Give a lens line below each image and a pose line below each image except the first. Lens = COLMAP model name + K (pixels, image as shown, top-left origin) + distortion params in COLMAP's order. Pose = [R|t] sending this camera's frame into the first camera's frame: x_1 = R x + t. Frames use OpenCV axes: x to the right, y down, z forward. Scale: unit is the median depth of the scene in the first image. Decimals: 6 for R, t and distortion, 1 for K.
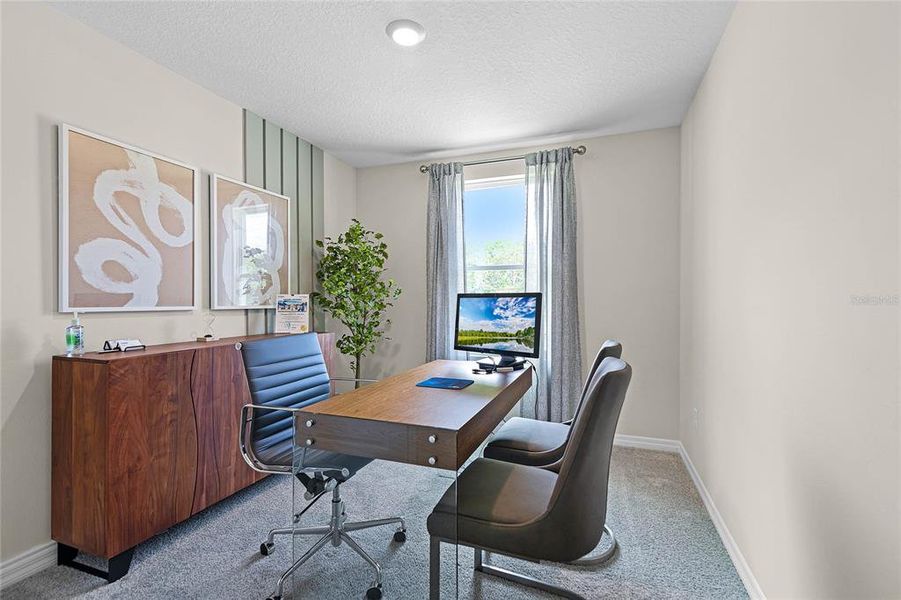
lens RADIAL K [[408.4, 0, 452.8], [0, 408.4, 300.6], [0, 0, 1]] dist [0.004536, 0.000798]
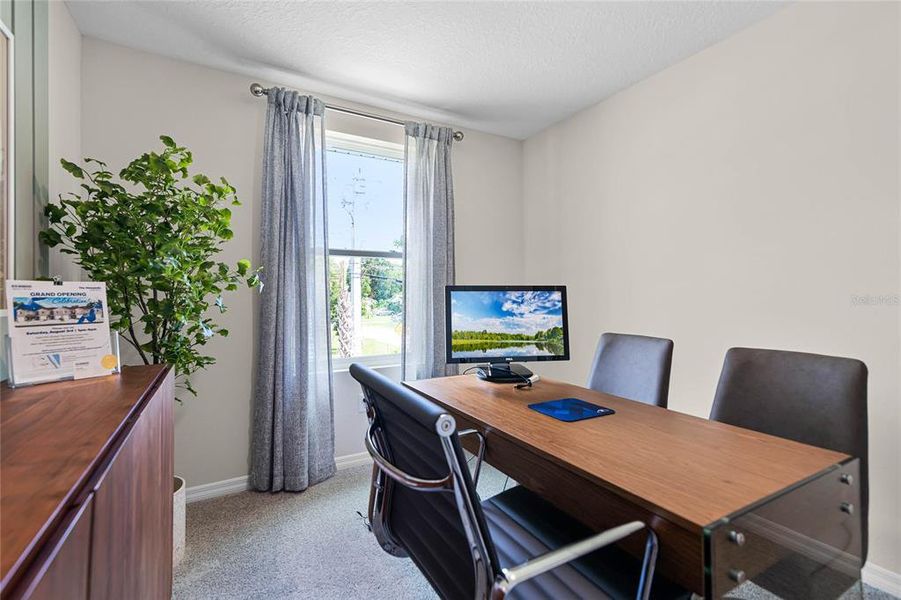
lens RADIAL K [[408.4, 0, 464.3], [0, 408.4, 285.4], [0, 0, 1]] dist [0.004536, 0.000798]
pose [[0.636118, 0.010295, 0.771524, -0.558369], [0.004653, 0.999842, -0.017178, -0.003588], [-0.771578, 0.014517, 0.635969, 0.531140]]
